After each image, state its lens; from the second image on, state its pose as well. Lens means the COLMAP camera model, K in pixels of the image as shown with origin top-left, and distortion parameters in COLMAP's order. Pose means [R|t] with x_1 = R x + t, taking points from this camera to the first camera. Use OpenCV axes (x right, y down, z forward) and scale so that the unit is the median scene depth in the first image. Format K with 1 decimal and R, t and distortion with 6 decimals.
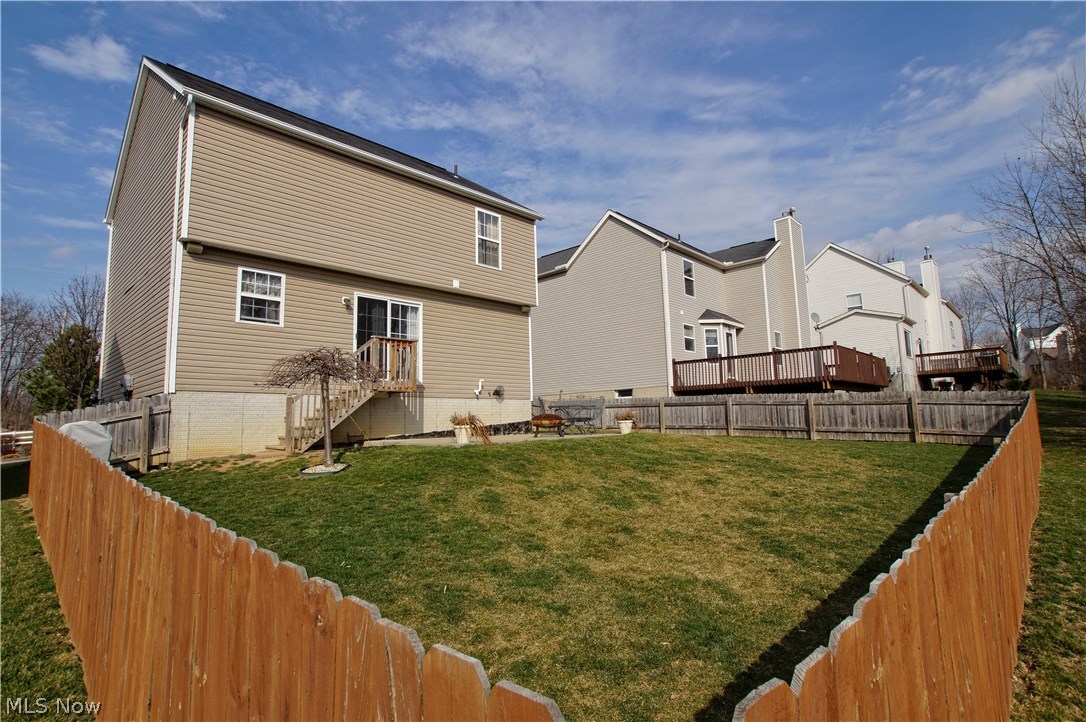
lens RADIAL K [[553.8, 0, 543.0], [0, 553.8, 361.0], [0, 0, 1]] dist [-0.062672, 0.032461]
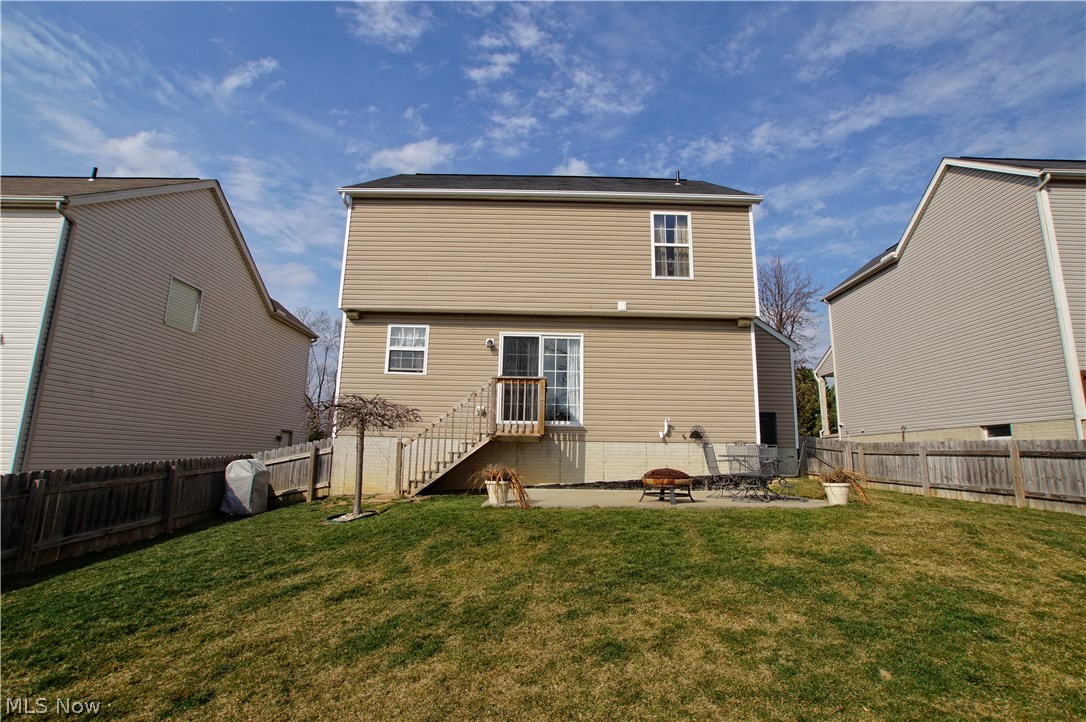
lens RADIAL K [[562.6, 0, 543.0], [0, 562.6, 361.0], [0, 0, 1]] dist [-0.057405, 0.028739]
pose [[0.693832, -0.100534, -0.713085, 0.339905], [0.045309, 0.994340, -0.096102, 0.019682], [0.718711, 0.034369, 0.694459, 0.296828]]
